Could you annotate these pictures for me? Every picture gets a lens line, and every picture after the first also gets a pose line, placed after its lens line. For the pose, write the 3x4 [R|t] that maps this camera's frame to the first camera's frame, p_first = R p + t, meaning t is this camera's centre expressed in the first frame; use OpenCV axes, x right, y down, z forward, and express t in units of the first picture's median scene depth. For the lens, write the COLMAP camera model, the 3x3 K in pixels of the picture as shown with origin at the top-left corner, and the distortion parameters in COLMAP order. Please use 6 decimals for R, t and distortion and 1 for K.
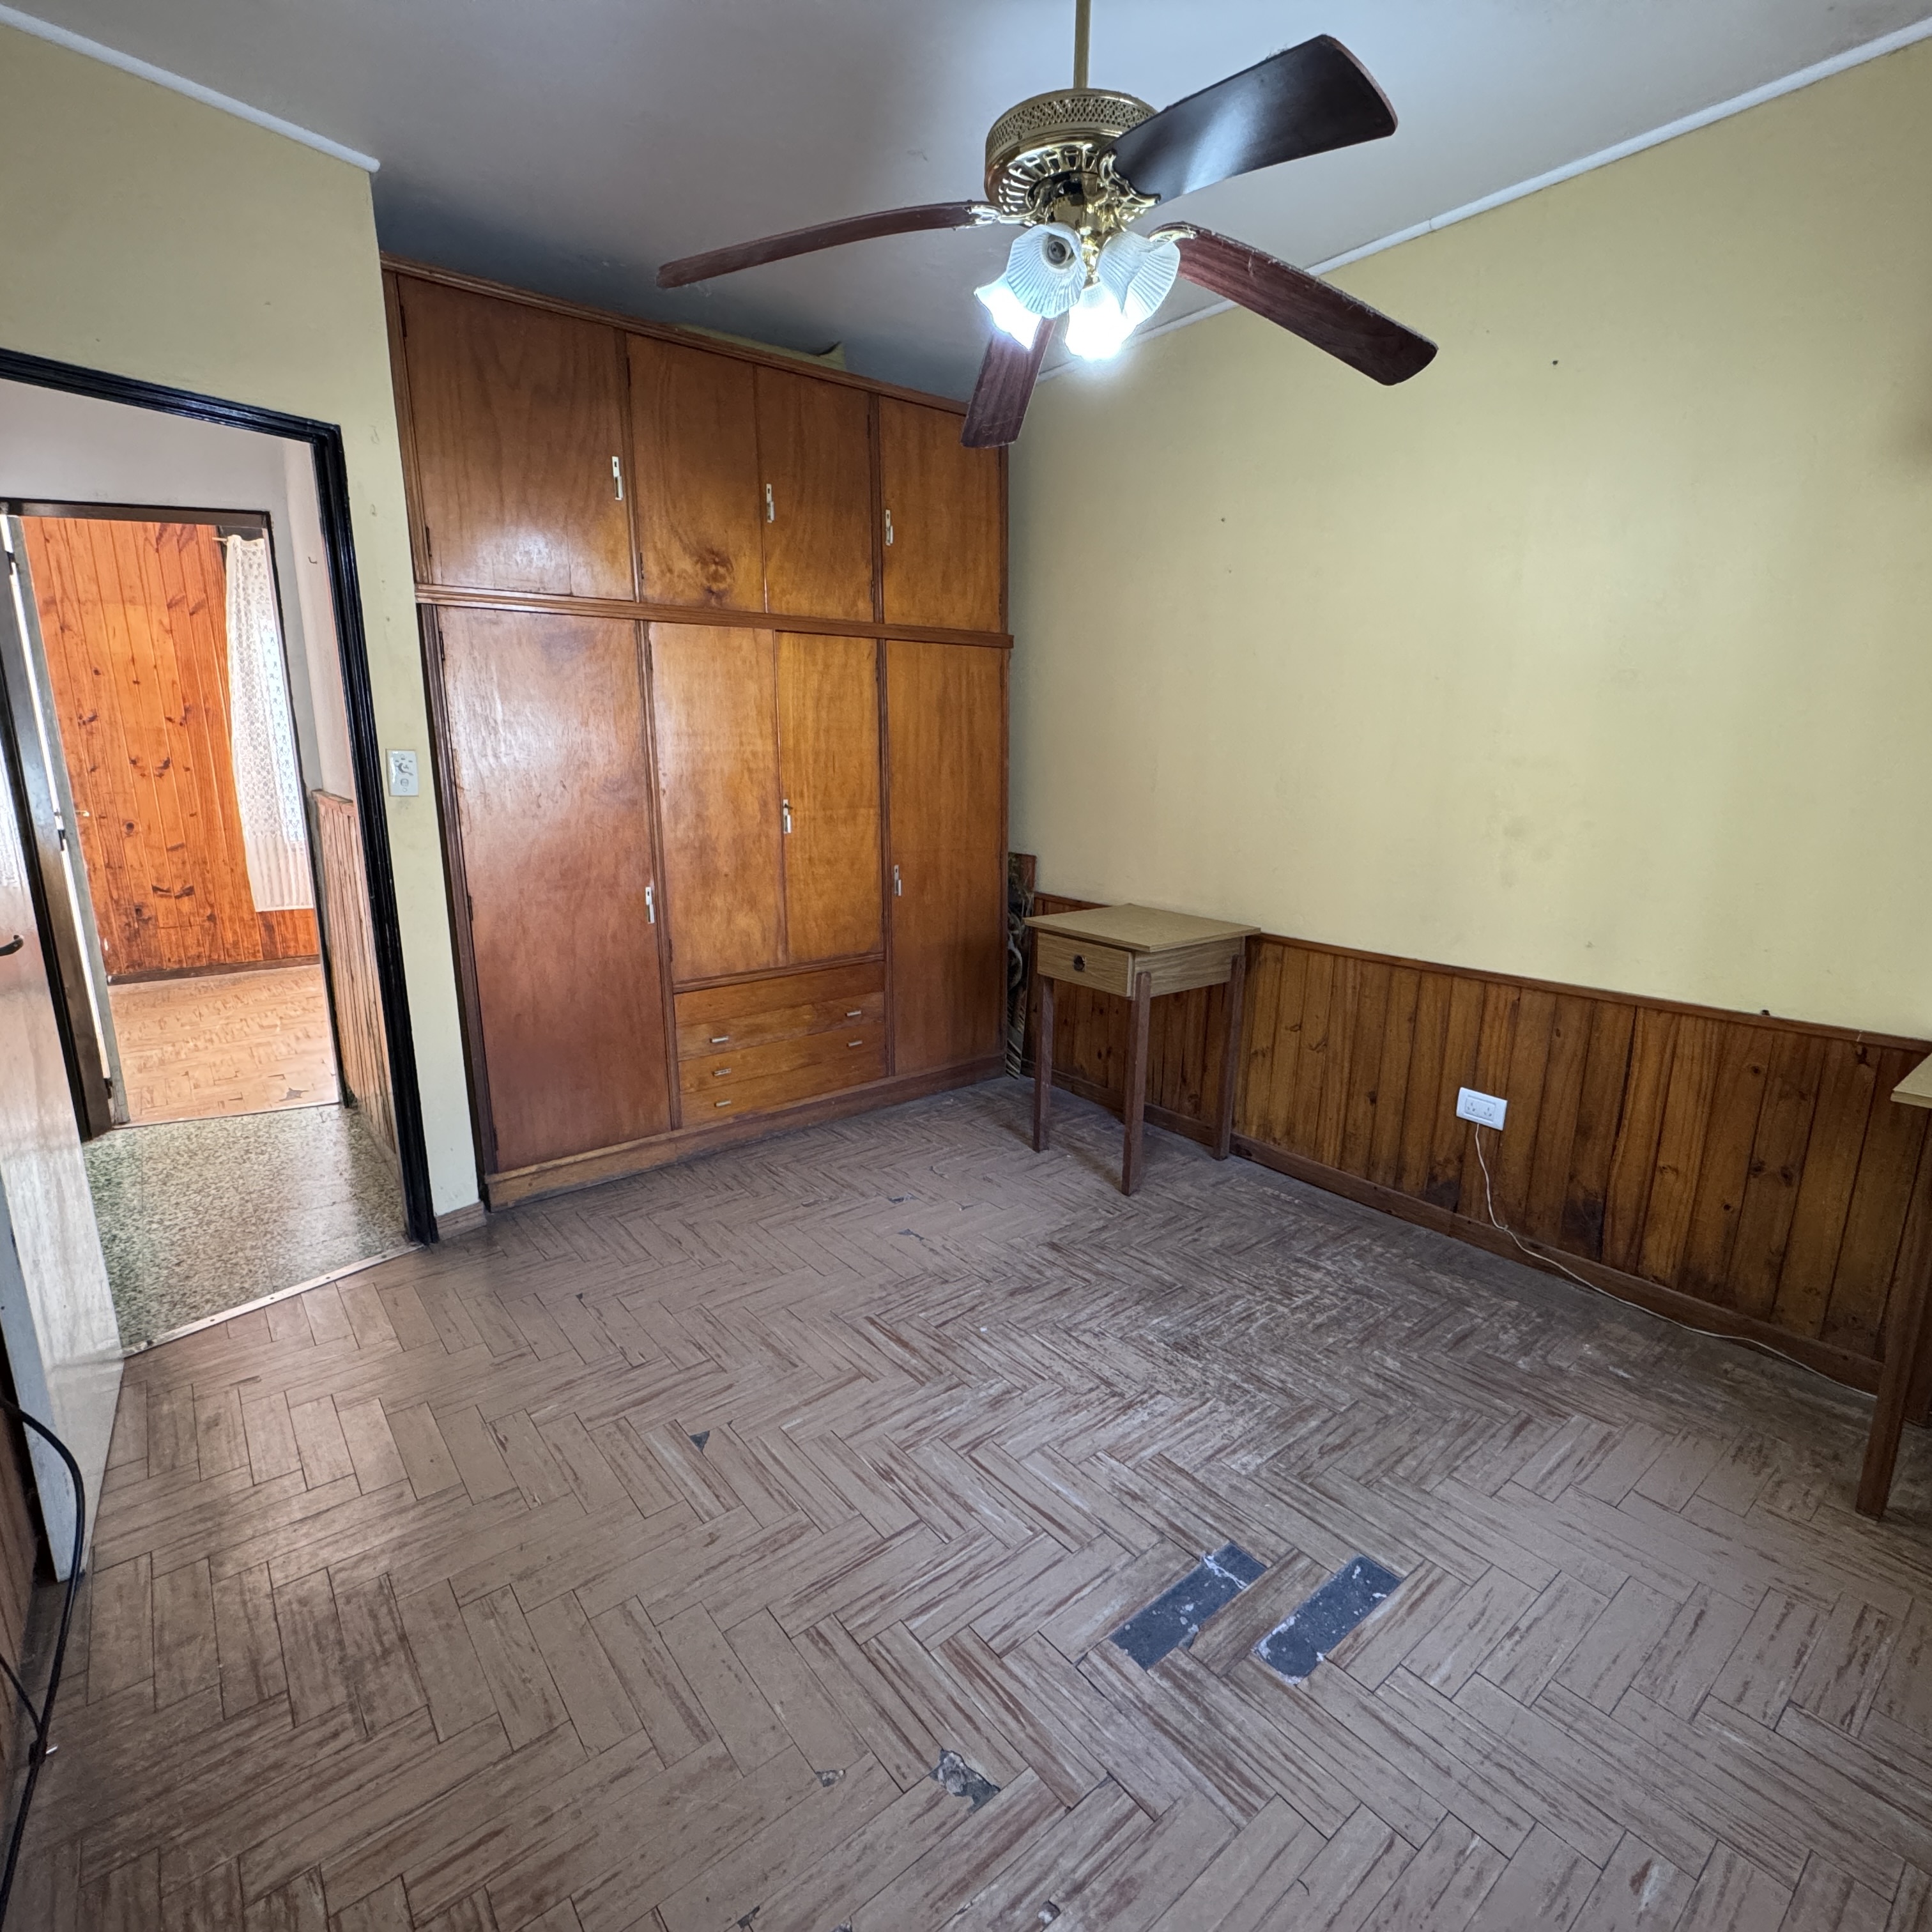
lens RADIAL K [[1023.1, 0, 968.4], [0, 1023.1, 963.5], [0, 0, 1]] dist [0.002350, -0.001518]
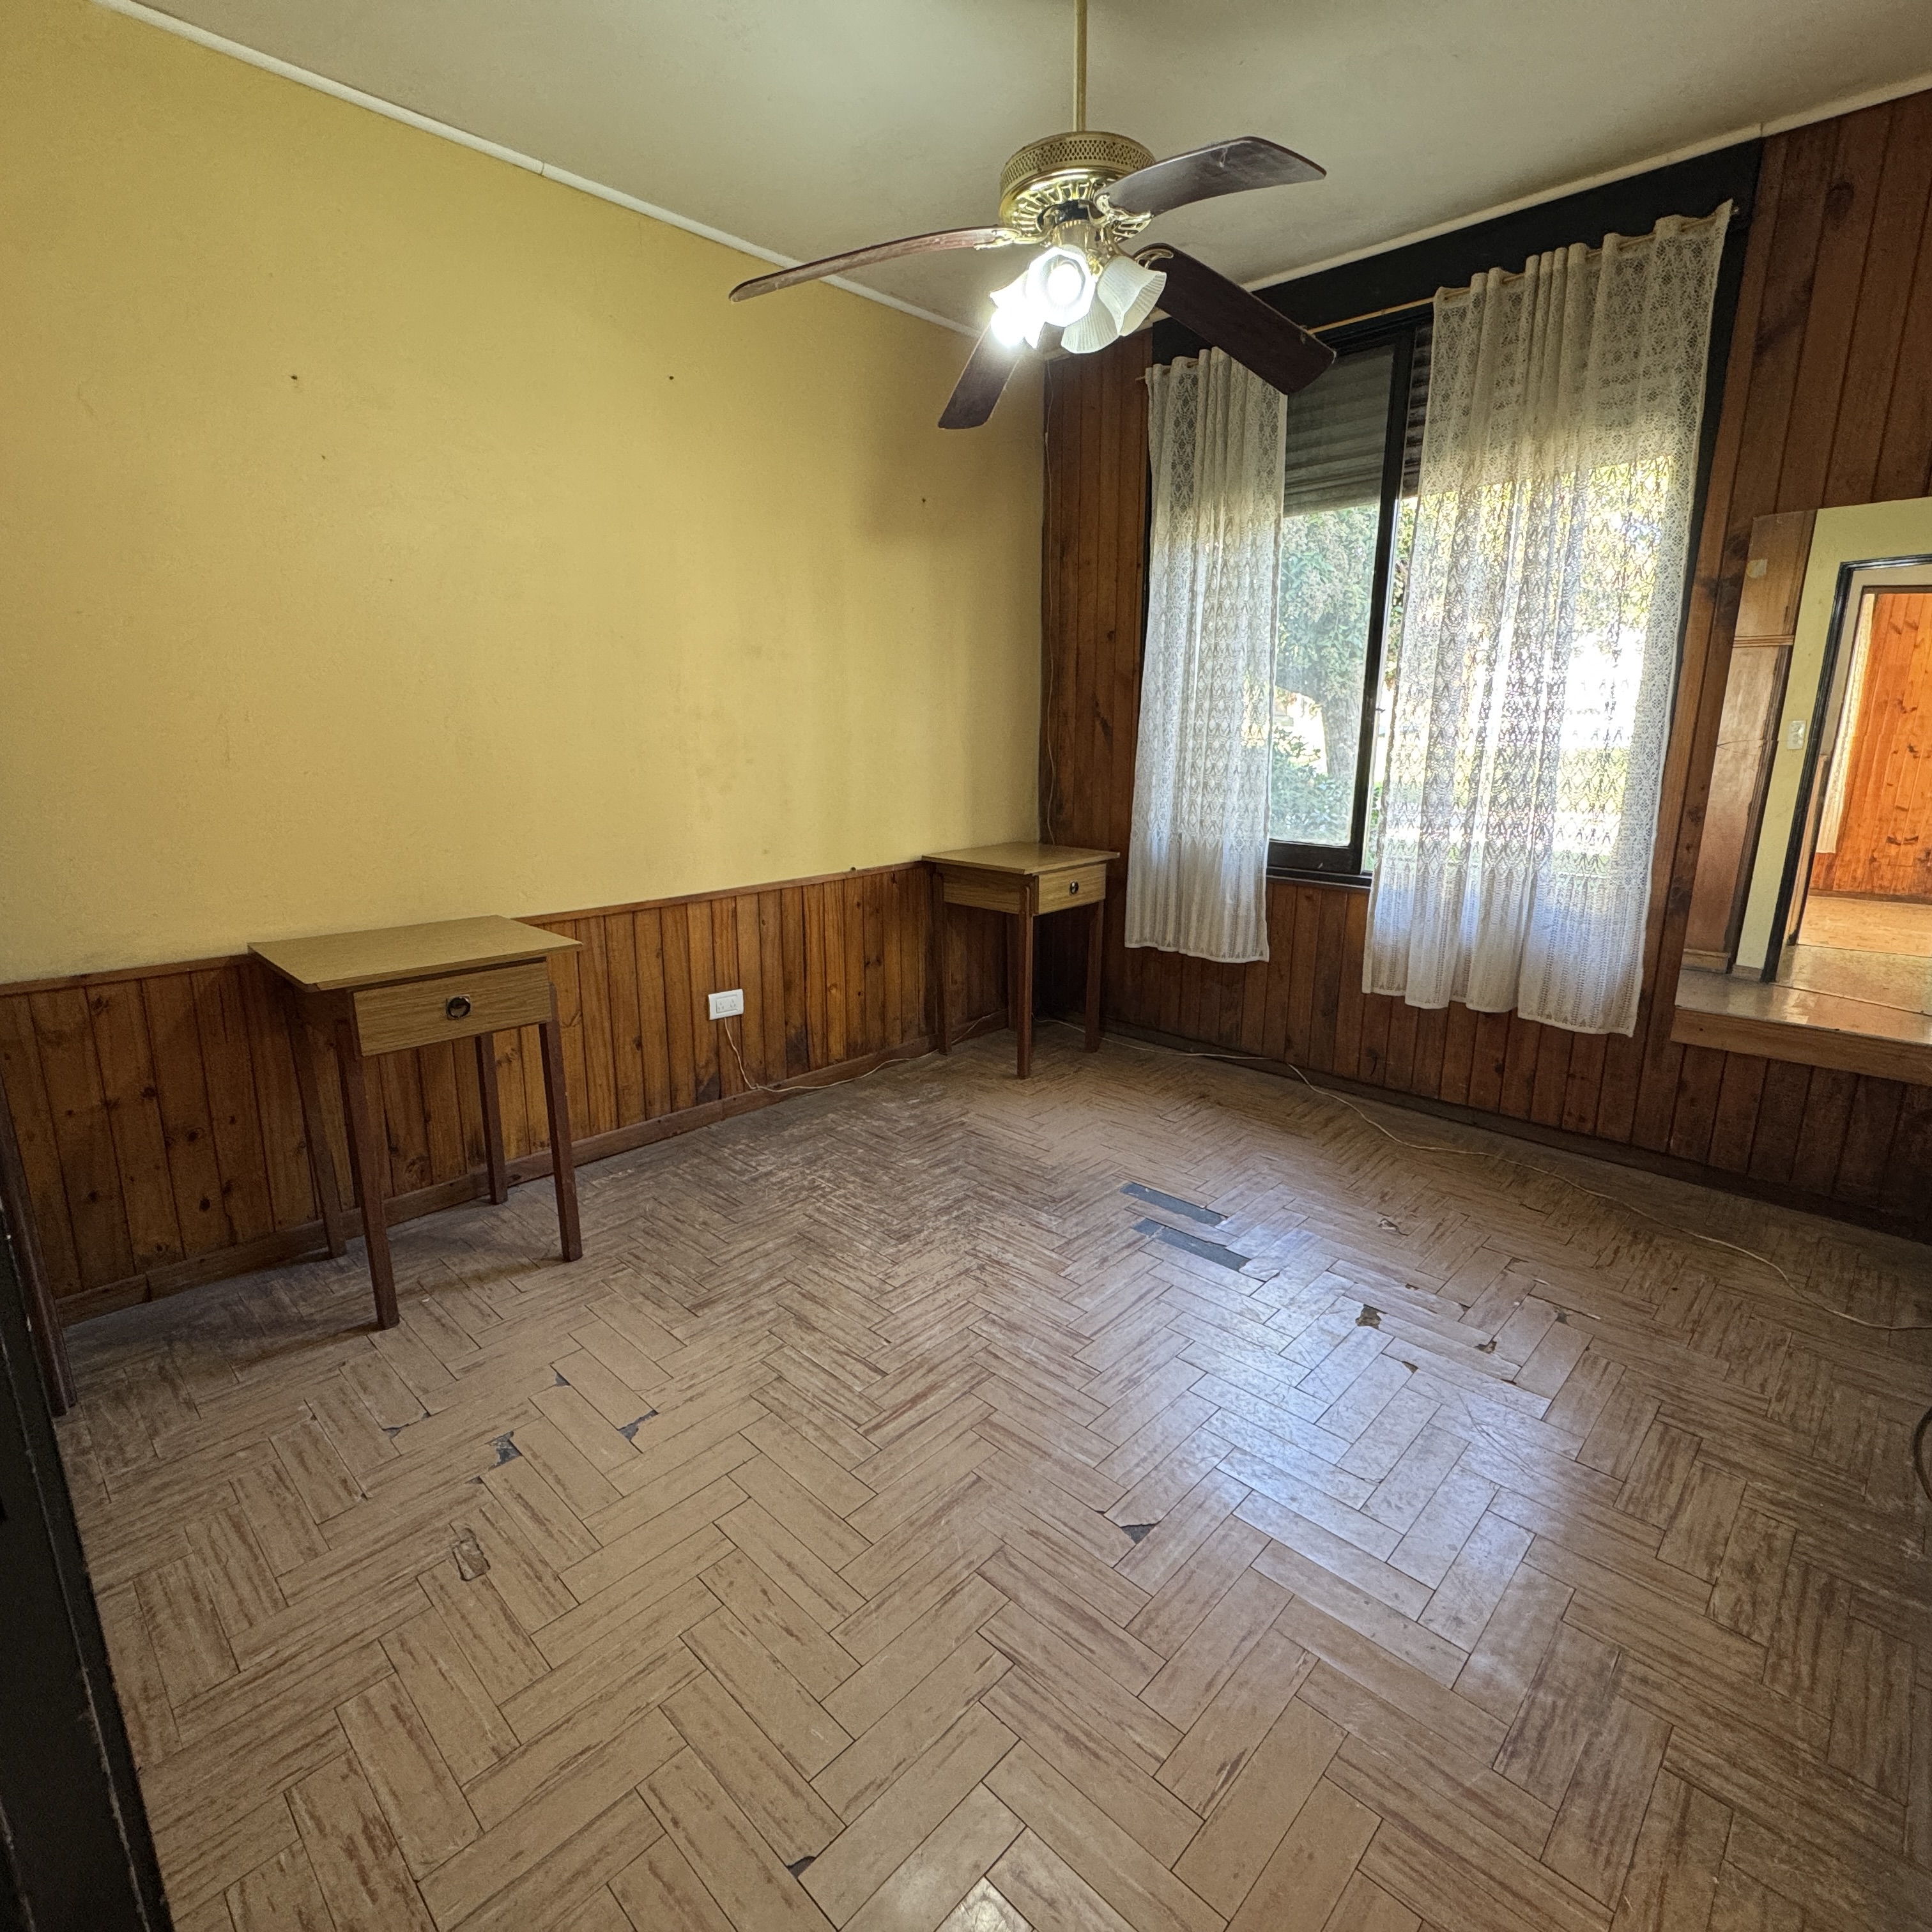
lens RADIAL K [[1023.1, 0, 968.4], [0, 1023.1, 963.5], [0, 0, 1]] dist [0.002350, -0.001518]
pose [[-0.128613, -0.233520, 0.963809, -0.734886], [0.209108, 0.943643, 0.256538, -0.164241], [-0.969398, 0.234535, -0.072534, 0.853656]]
